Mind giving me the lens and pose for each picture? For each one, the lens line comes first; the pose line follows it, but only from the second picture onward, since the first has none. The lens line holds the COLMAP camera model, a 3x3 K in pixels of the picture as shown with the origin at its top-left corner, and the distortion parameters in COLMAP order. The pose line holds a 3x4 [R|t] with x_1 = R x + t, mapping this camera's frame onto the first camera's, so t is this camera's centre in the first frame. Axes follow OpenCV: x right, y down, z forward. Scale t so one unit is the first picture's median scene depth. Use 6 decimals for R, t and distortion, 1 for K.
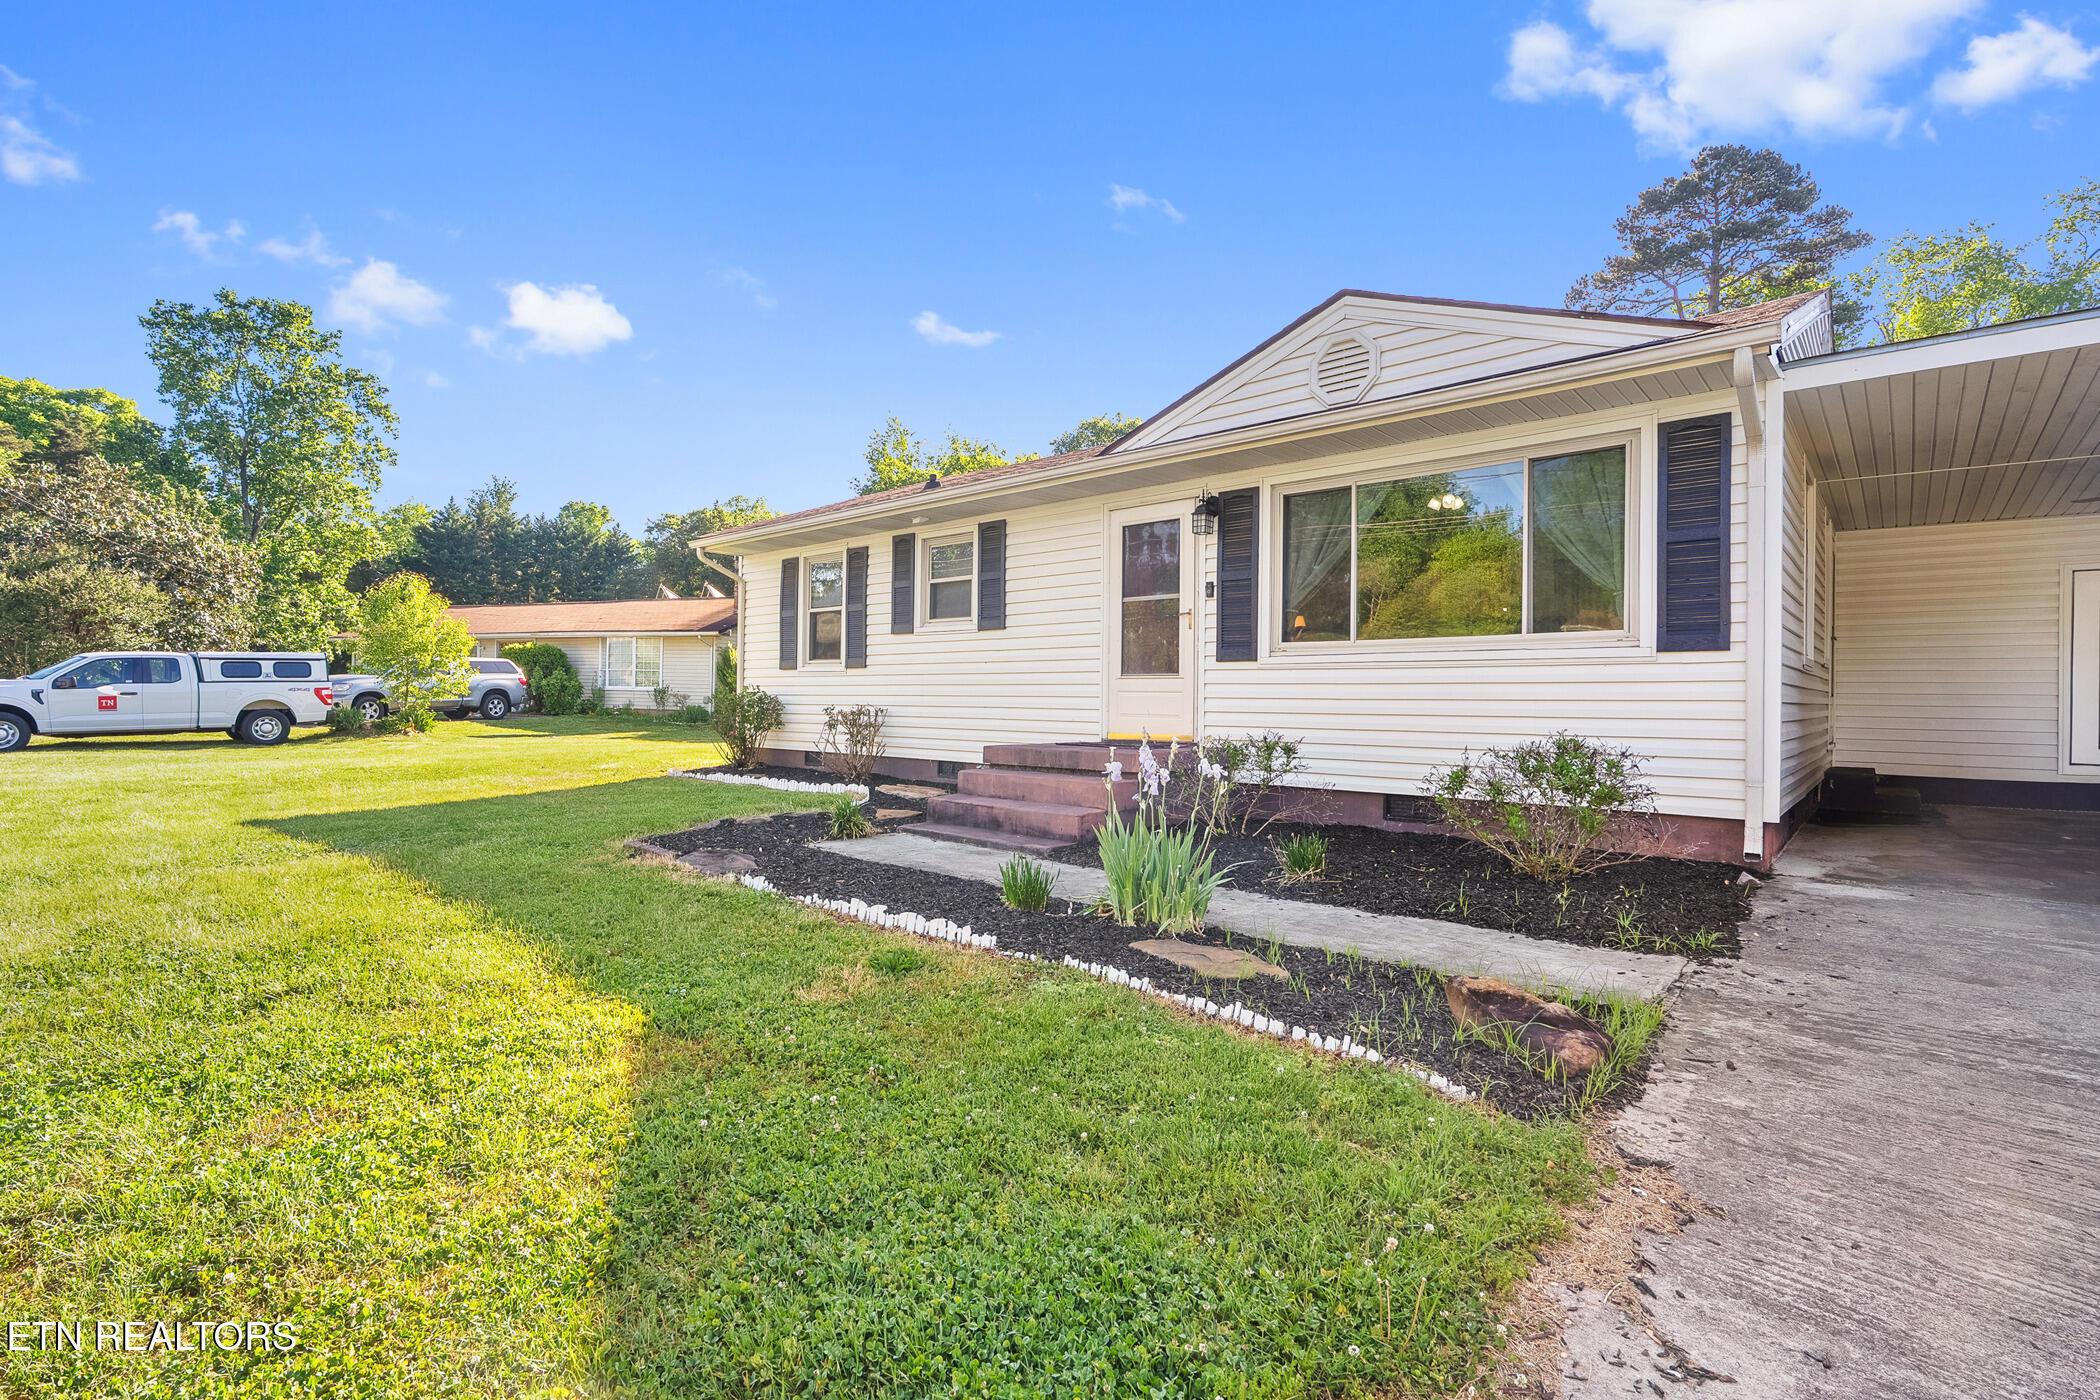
lens RADIAL K [[955.1, 0, 1049.4], [0, 955.1, 692.7], [0, 0, 1]] dist [-0.008546, 0.000314]
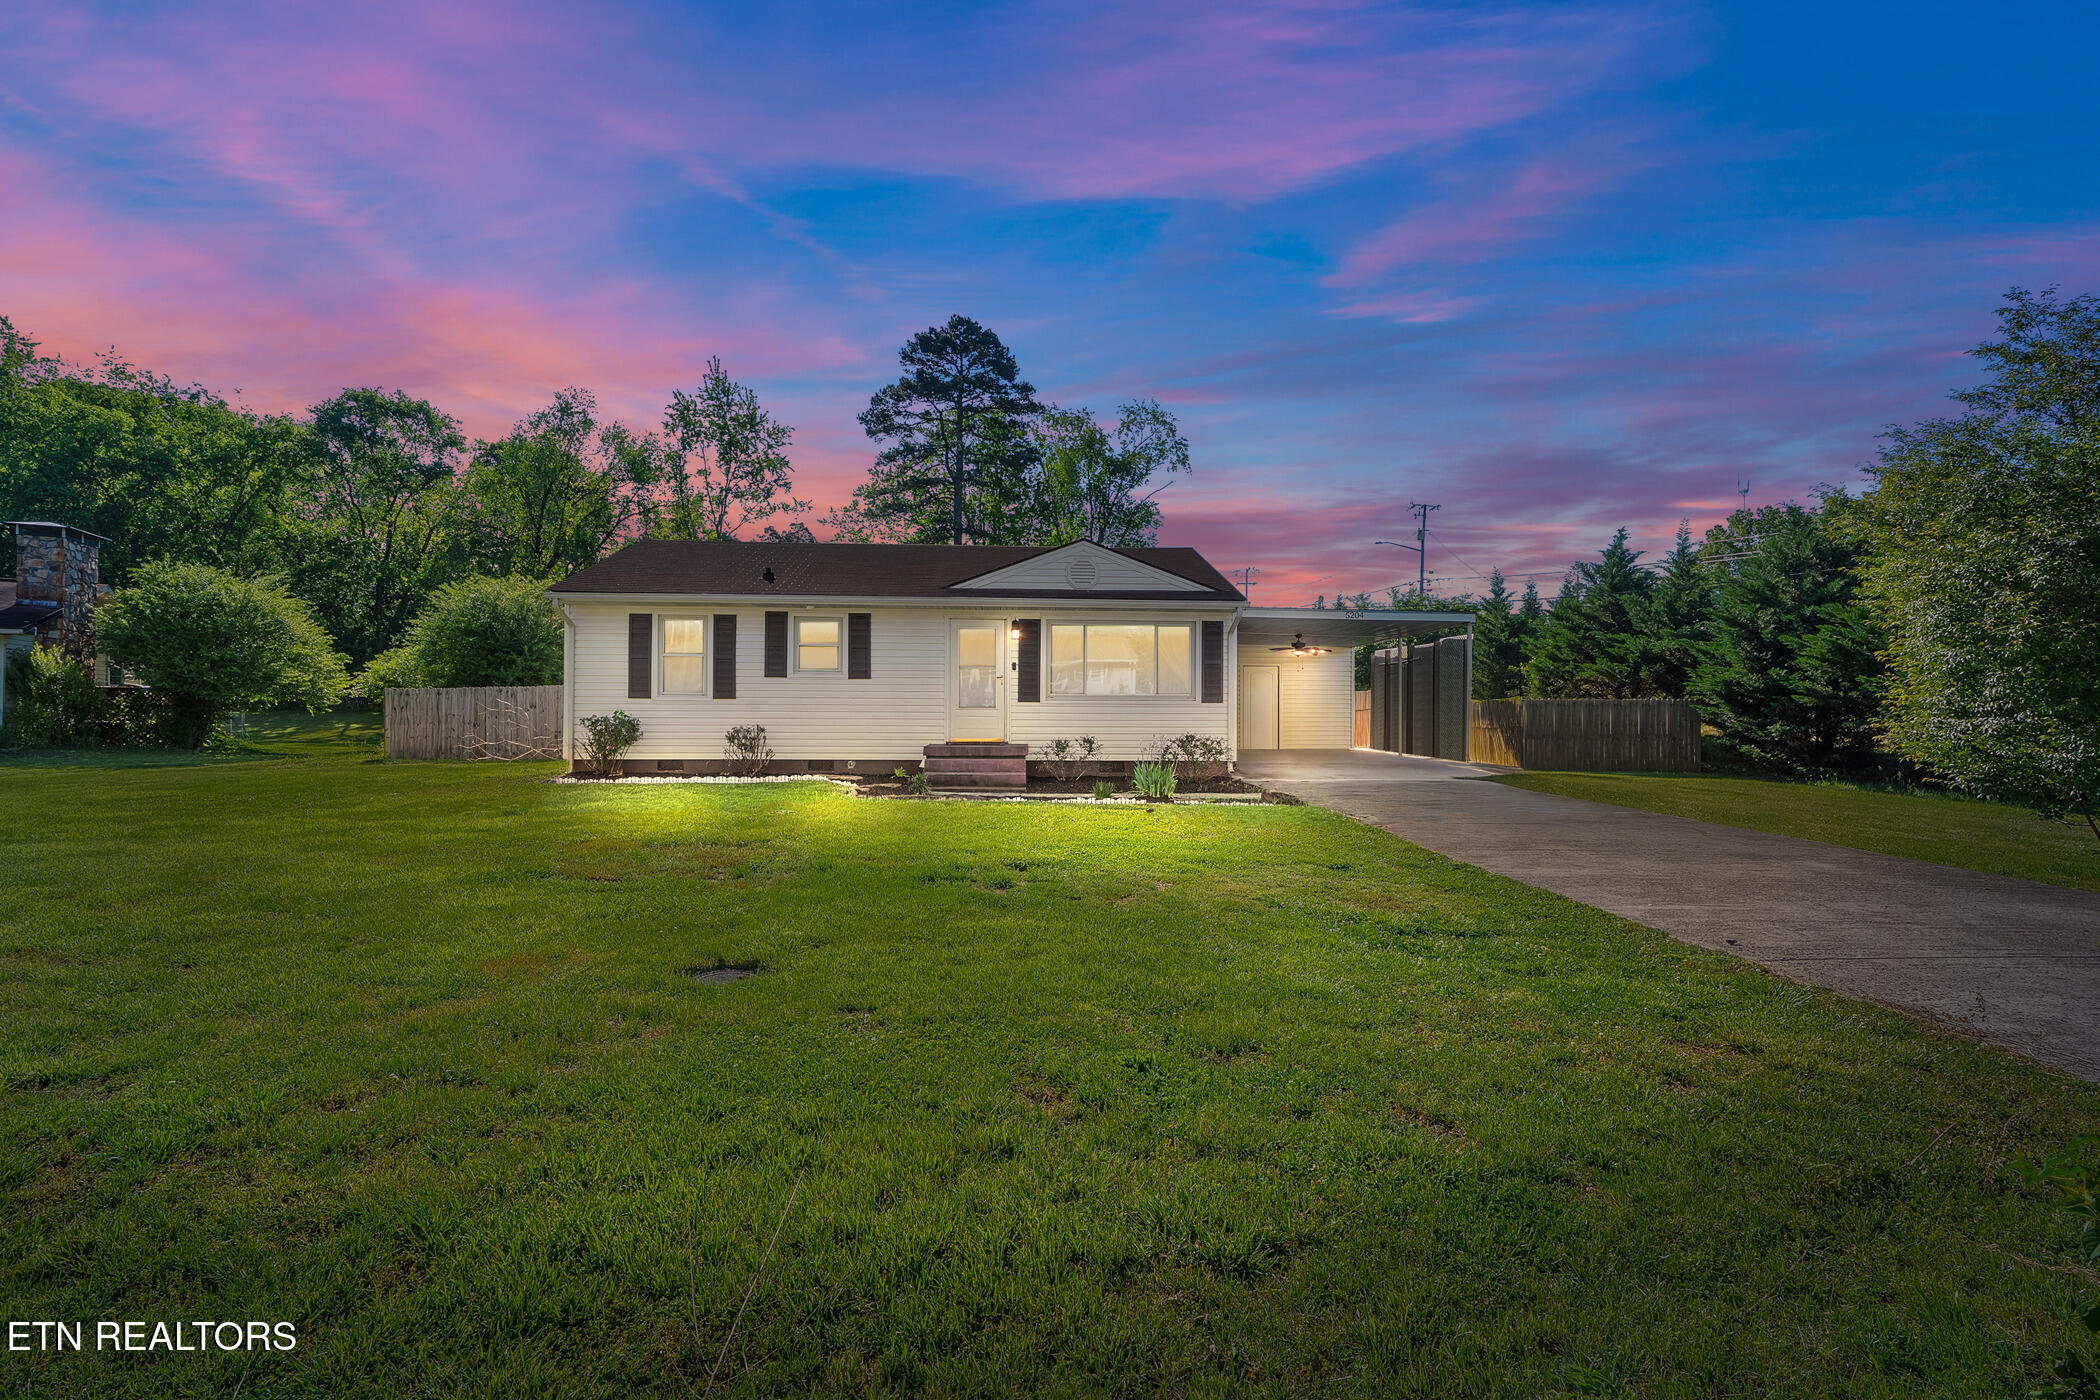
lens RADIAL K [[979.3, 0, 1050.0], [0, 979.3, 700.0], [0, 0, 1]] dist [-0.000831, 0.000066]
pose [[0.696645, 0.007135, 0.717381, -0.948566], [-0.004261, 0.999974, -0.005808, -0.018335], [-0.717404, 0.000989, 0.696657, -0.375811]]
